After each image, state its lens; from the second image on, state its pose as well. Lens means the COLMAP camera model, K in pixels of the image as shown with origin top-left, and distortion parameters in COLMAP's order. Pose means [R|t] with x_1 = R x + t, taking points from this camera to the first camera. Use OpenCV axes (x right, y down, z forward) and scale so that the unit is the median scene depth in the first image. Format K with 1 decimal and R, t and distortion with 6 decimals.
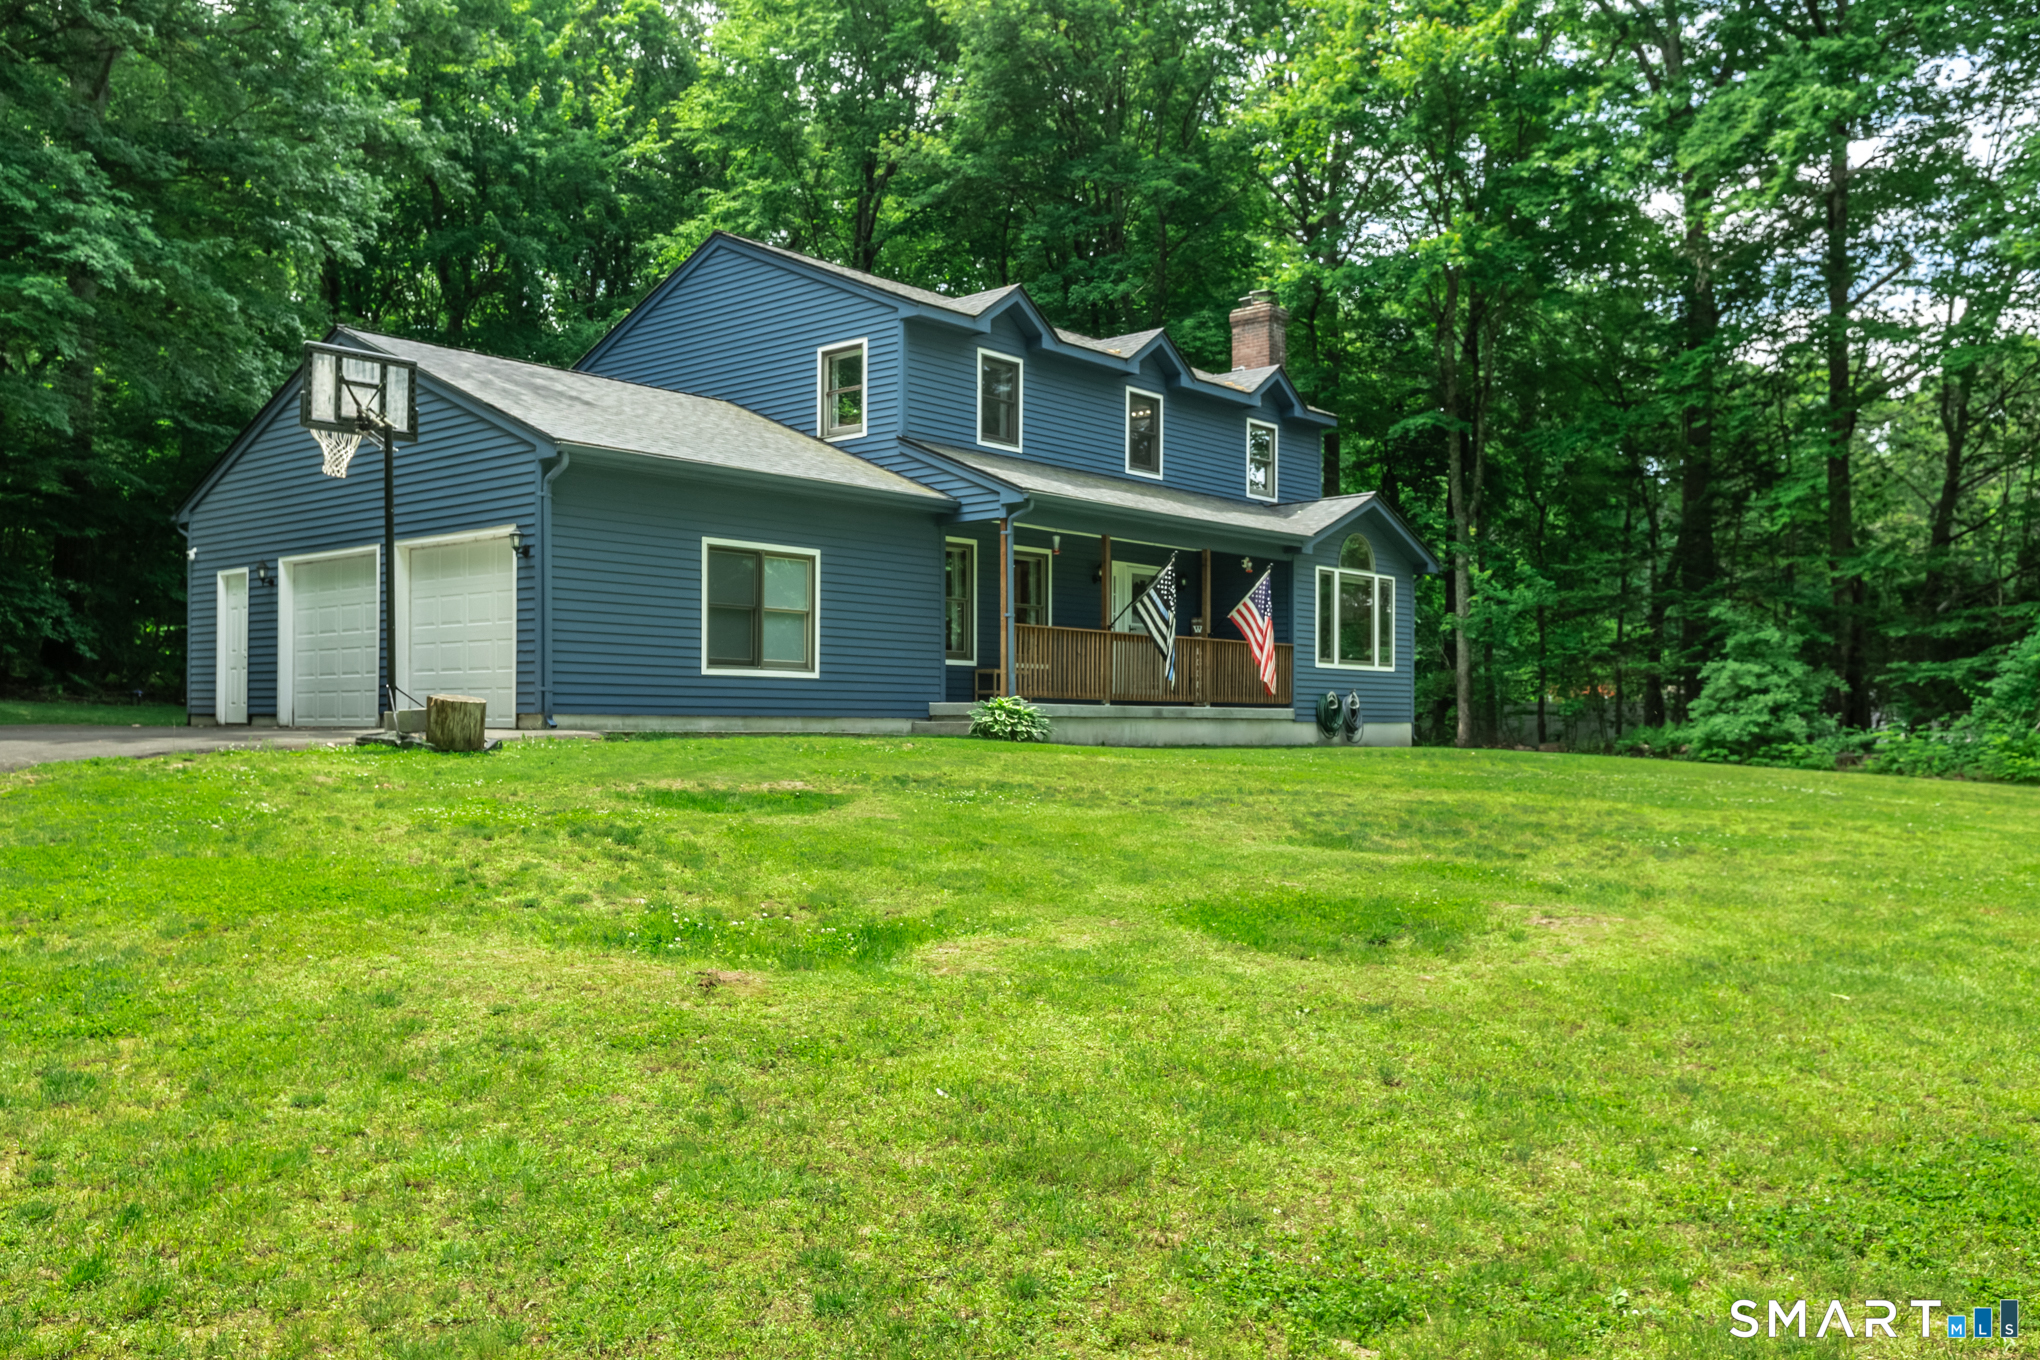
lens RADIAL K [[1582.4, 0, 1020.8], [0, 1582.4, 688.4], [0, 0, 1]] dist [0.007248, 0.001832]
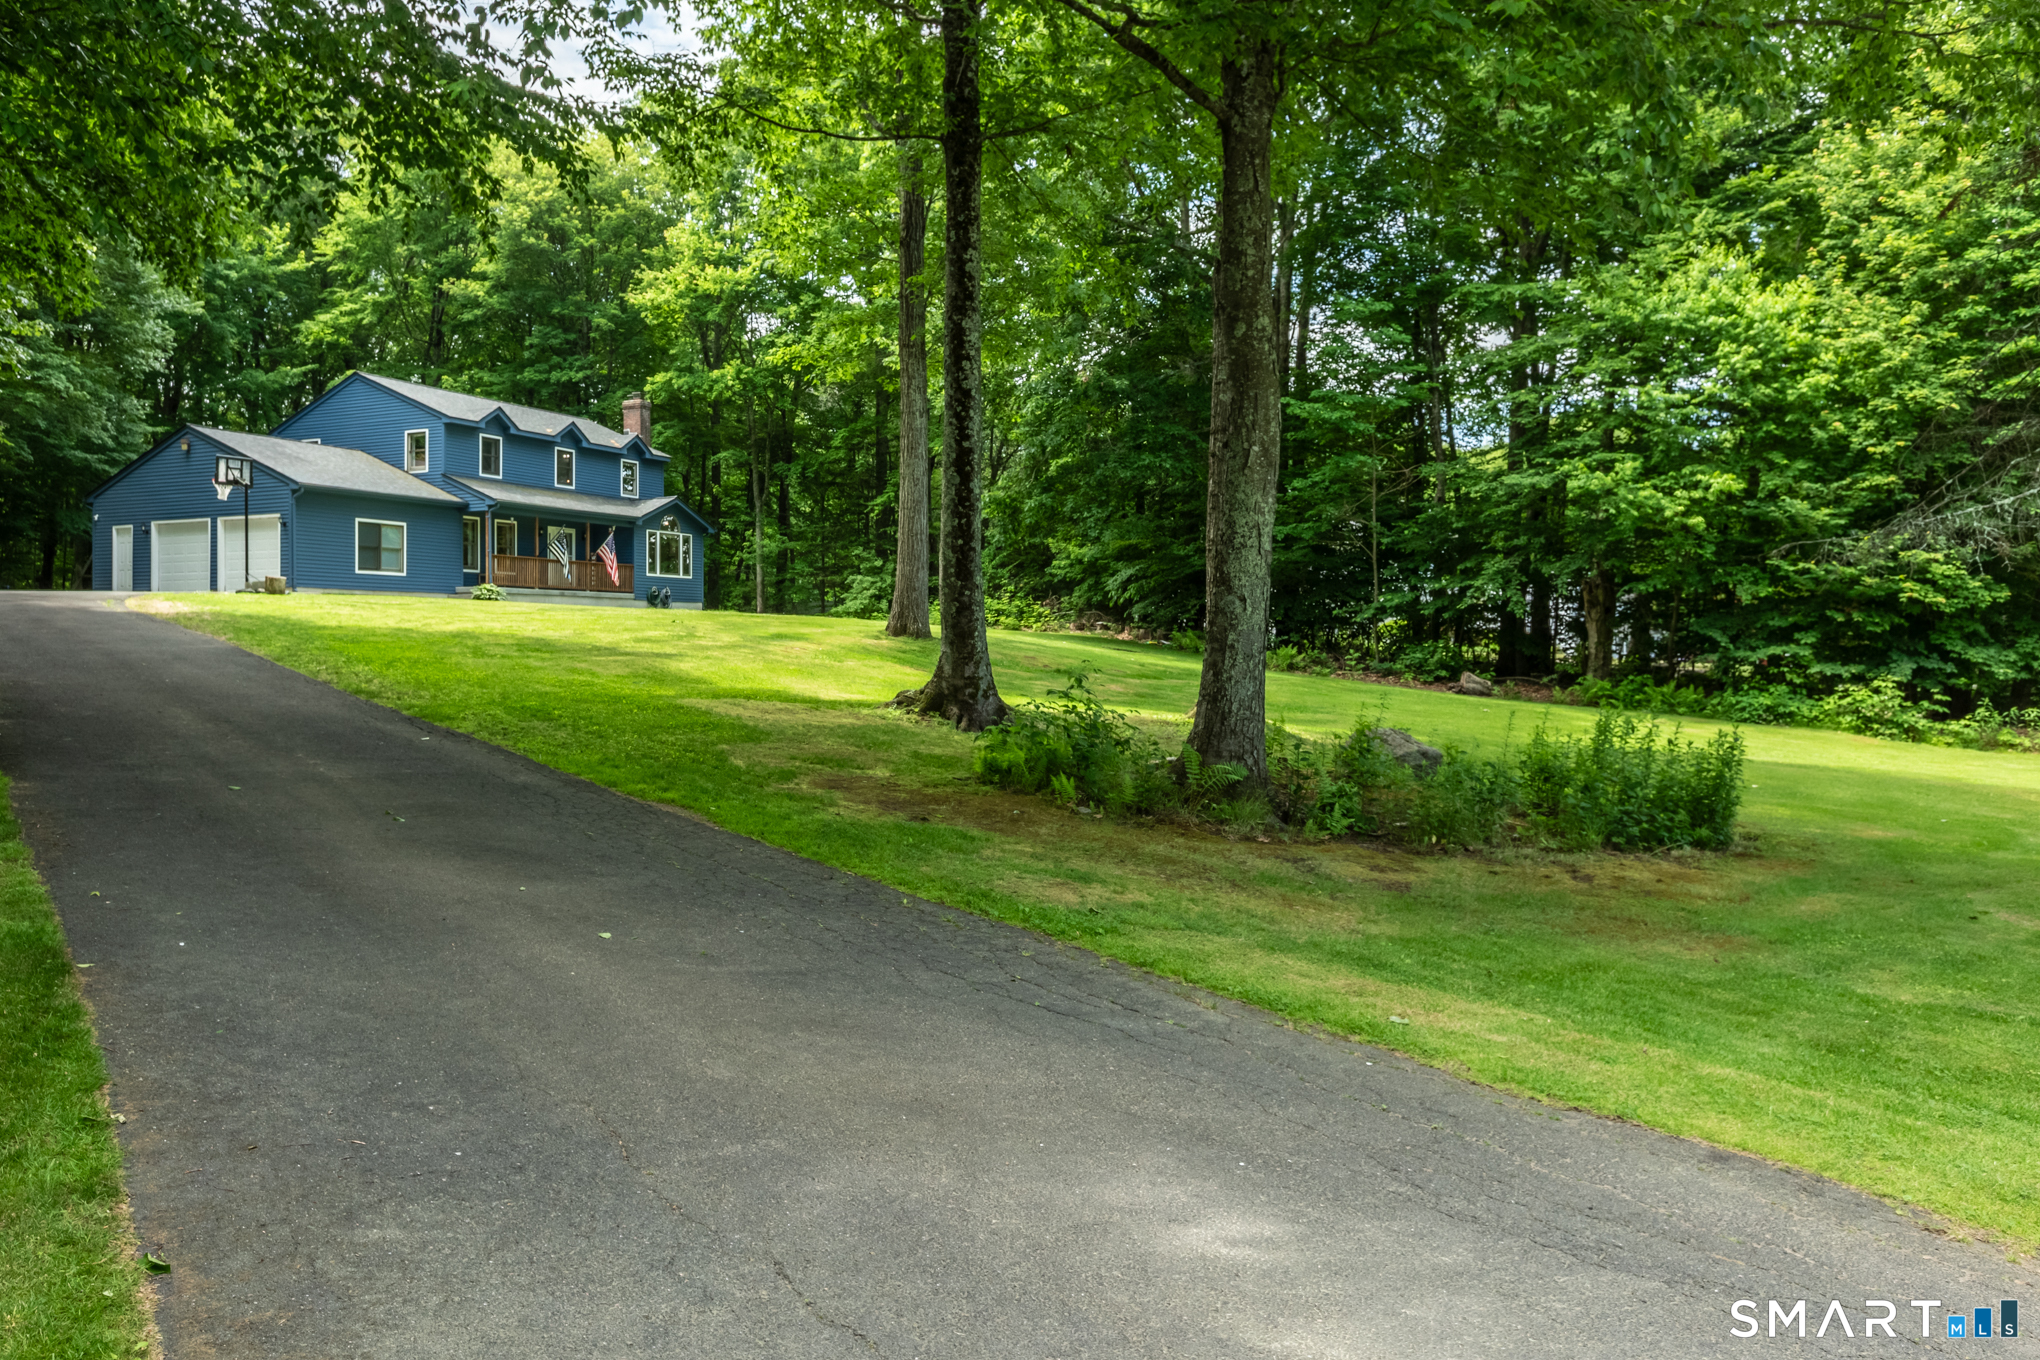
lens RADIAL K [[1498.2, 0, 1020.3], [0, 1498.2, 662.0], [0, 0, 1]] dist [-0.012920, -0.003105]
pose [[0.967660, -0.005385, 0.252200, 0.174857], [-0.001884, 0.999590, 0.028570, 0.049785], [-0.252250, -0.028122, 0.967253, -1.241944]]
